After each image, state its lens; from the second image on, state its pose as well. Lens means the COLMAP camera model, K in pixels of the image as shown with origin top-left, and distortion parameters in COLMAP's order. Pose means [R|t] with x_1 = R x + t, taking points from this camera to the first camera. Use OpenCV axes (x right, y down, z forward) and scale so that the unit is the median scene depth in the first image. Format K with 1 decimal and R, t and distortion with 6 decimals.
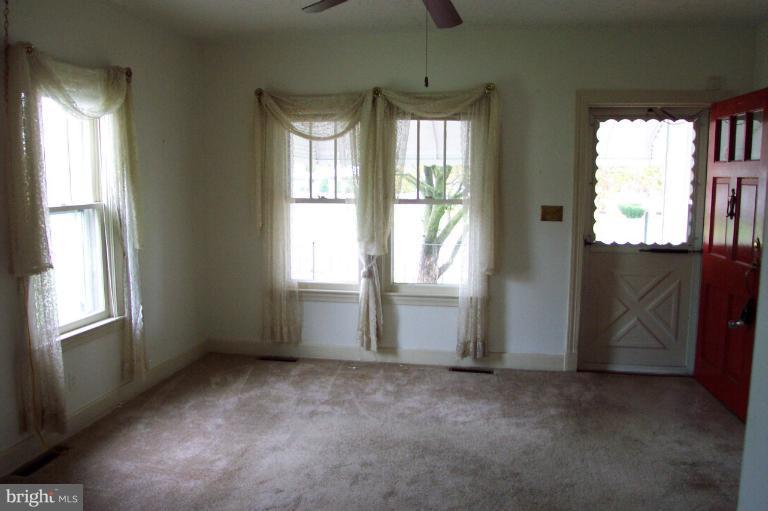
lens RADIAL K [[605.5, 0, 384.0], [0, 605.5, 255.5], [0, 0, 1]] dist [-0.096635, -0.001743]
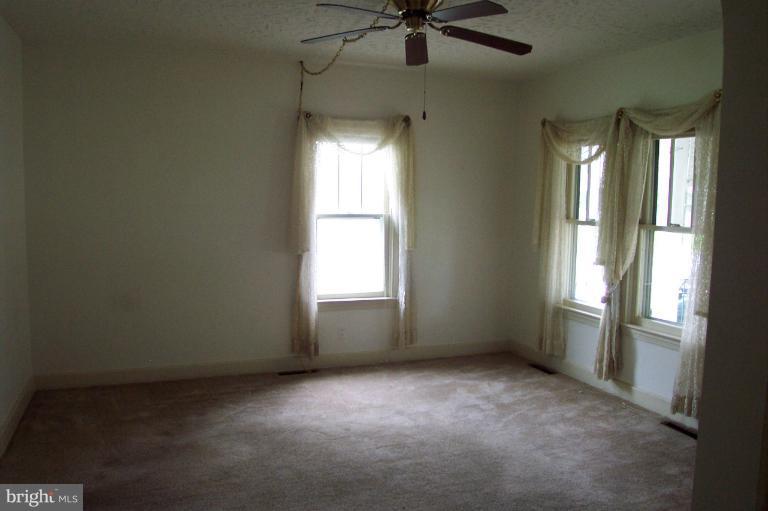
lens RADIAL K [[605.5, 0, 384.0], [0, 605.5, 255.5], [0, 0, 1]] dist [-0.096635, -0.001743]
pose [[0.541557, 0.090367, -0.835793, 0.605899], [-0.120222, 0.992312, 0.029391, -0.027599], [0.832023, 0.084563, 0.548258, 0.183937]]
